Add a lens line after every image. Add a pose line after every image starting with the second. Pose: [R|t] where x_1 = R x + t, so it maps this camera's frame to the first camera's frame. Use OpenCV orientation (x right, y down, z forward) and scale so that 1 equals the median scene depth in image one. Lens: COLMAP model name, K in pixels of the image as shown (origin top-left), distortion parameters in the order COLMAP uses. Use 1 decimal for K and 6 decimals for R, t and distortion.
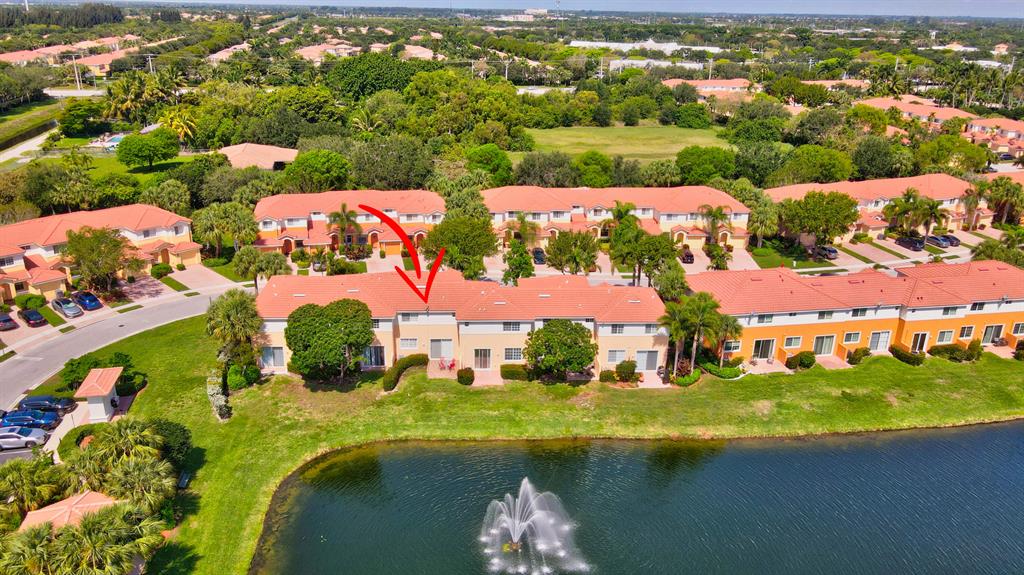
lens RADIAL K [[765.7, 0, 512.0], [0, 765.7, 287.5], [0, 0, 1]] dist [-0.011899, 0.047010]
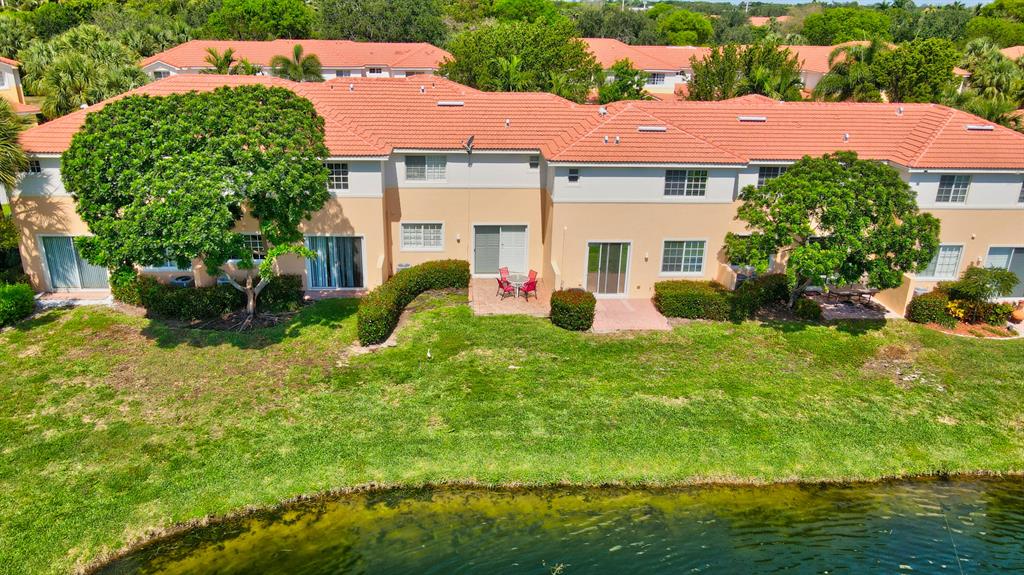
lens RADIAL K [[765.7, 0, 512.0], [0, 765.7, 287.5], [0, 0, 1]] dist [-0.011899, 0.047010]
pose [[0.999921, -0.002773, 0.012272, -0.093645], [0.002678, 0.999966, 0.007751, 0.100110], [-0.012293, -0.007717, 0.999895, 0.600846]]
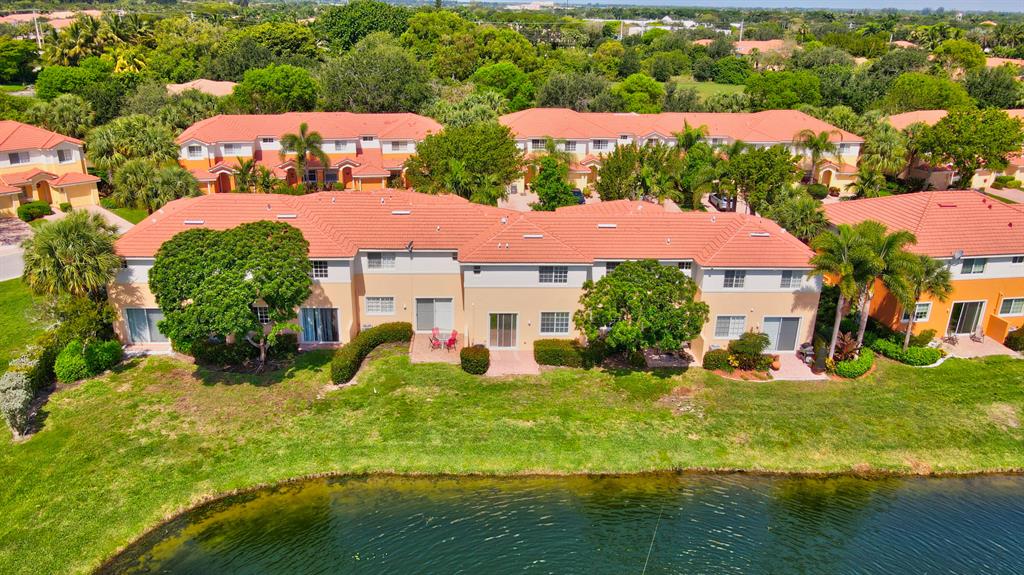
lens RADIAL K [[765.7, 0, 512.0], [0, 765.7, 287.5], [0, 0, 1]] dist [-0.011899, 0.047010]
pose [[0.999977, 0.002549, -0.006316, -0.028187], [-0.002517, 0.999984, 0.005015, 0.057208], [0.006329, -0.004999, 0.999967, 0.409649]]
